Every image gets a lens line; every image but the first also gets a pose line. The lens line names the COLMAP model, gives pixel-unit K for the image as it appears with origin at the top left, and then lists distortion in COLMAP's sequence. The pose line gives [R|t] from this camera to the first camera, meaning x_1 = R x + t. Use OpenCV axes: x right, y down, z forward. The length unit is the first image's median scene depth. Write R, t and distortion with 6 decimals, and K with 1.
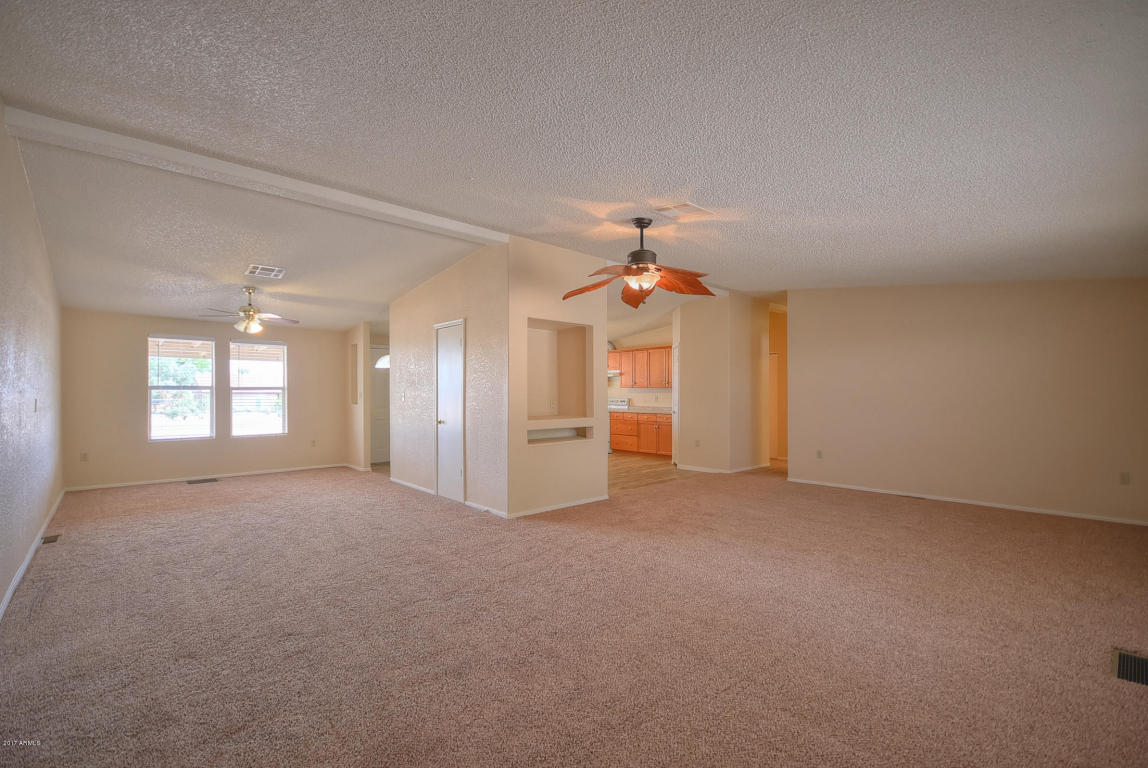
lens RADIAL K [[500.8, 0, 569.2], [0, 500.8, 391.1], [0, 0, 1]] dist [0.015637, -0.016608]
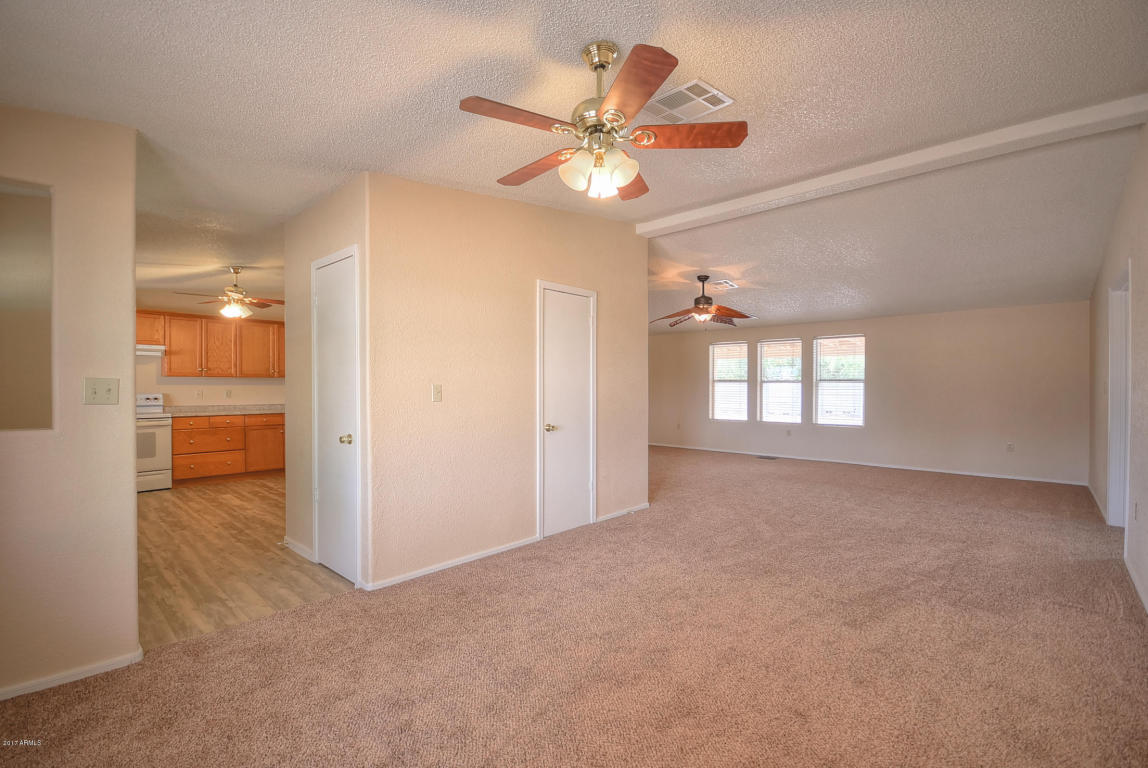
lens RADIAL K [[500.8, 0, 569.2], [0, 500.8, 391.1], [0, 0, 1]] dist [0.015637, -0.016608]
pose [[-0.089292, -0.008296, 0.995971, -0.570914], [-0.004943, 0.999957, 0.007886, 0.004412], [-0.995993, -0.004219, -0.089329, 0.627514]]
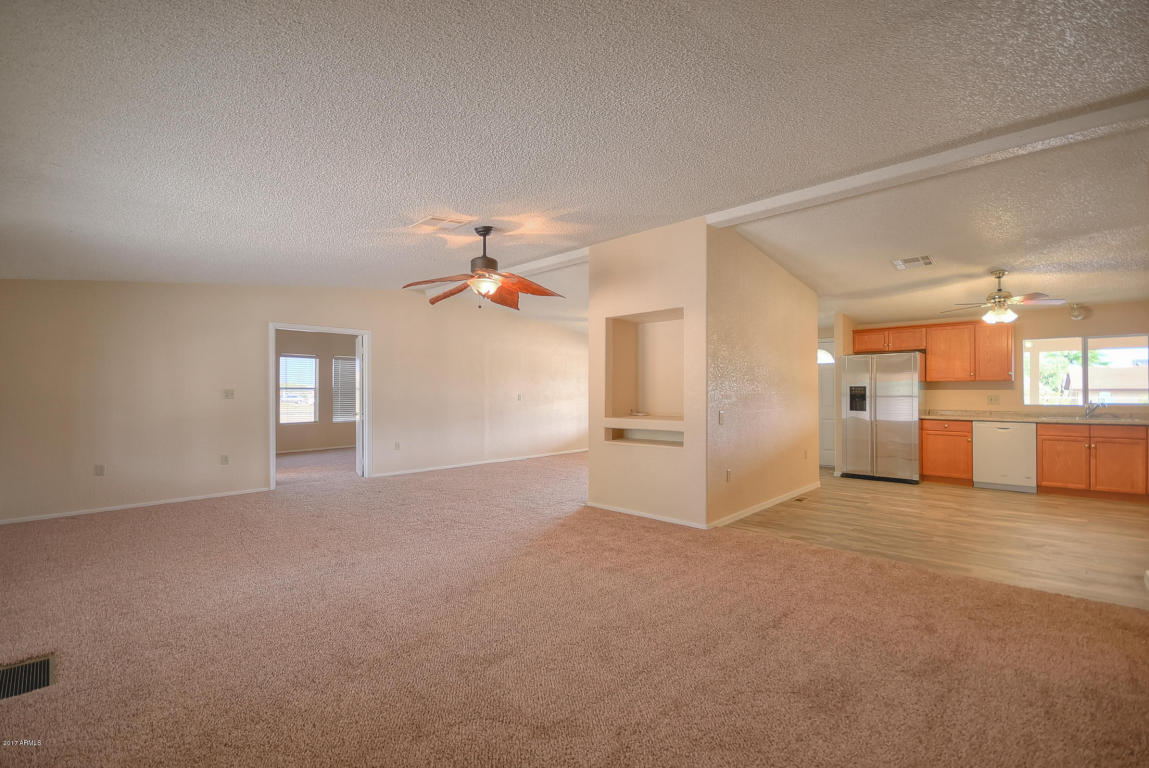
lens RADIAL K [[501.2, 0, 569.7], [0, 501.2, 391.1], [0, 0, 1]] dist [0.015637, -0.016608]
pose [[0.067712, -0.000372, -0.997705, 0.490162], [0.007809, 0.999969, 0.000157, 0.001663], [0.997674, -0.007802, 0.067713, 0.441879]]
